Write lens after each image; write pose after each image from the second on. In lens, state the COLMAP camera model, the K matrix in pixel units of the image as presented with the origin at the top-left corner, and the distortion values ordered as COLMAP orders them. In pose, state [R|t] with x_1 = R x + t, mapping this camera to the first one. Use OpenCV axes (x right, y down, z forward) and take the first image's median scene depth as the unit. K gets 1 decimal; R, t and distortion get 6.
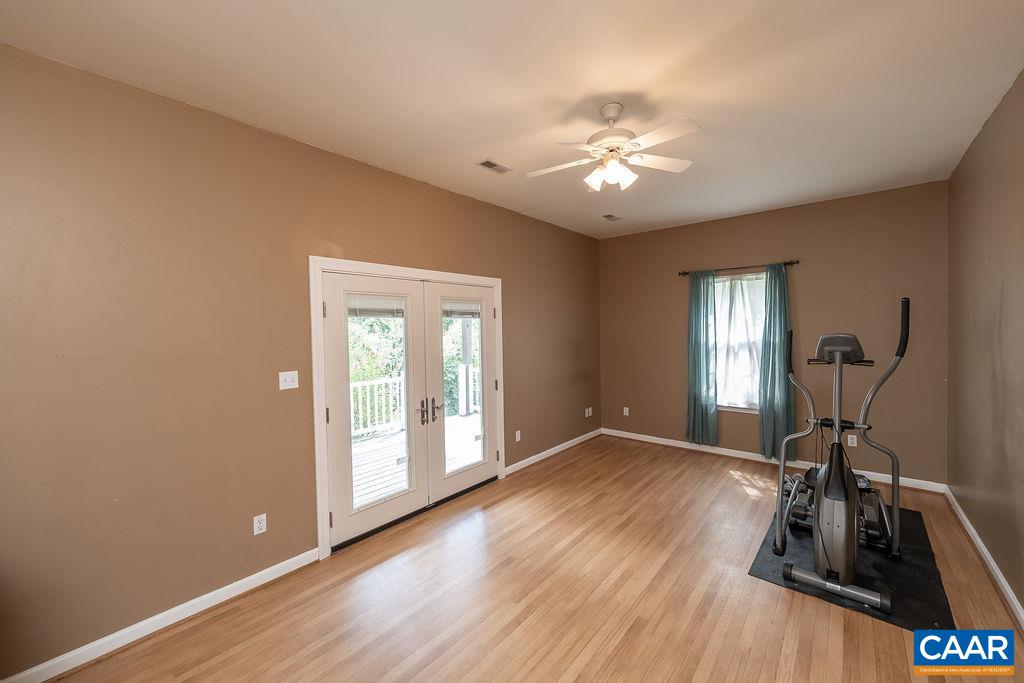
lens RADIAL K [[403.3, 0, 511.2], [0, 403.3, 337.3], [0, 0, 1]] dist [-0.000071, -0.000334]
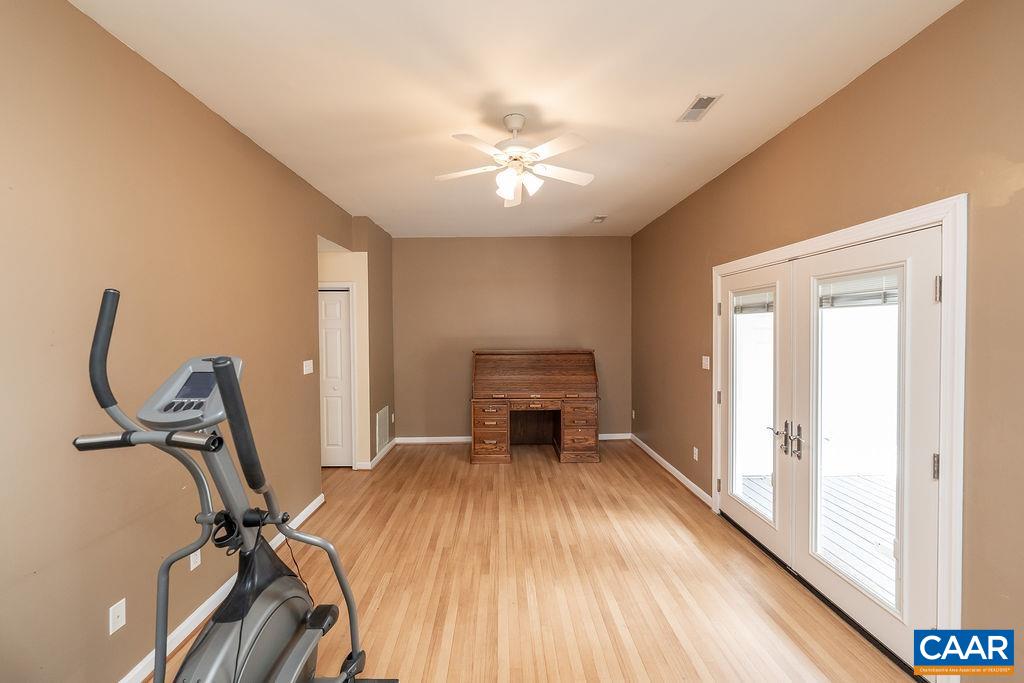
lens RADIAL K [[411.3, 0, 506.7], [0, 411.3, 337.1], [0, 0, 1]] dist [0.001672, 0.000104]
pose [[-0.755210, 0.035173, -0.654539, 0.845922], [0.005957, 0.998886, 0.046805, -0.049586], [0.655456, 0.031448, -0.754578, 1.560894]]
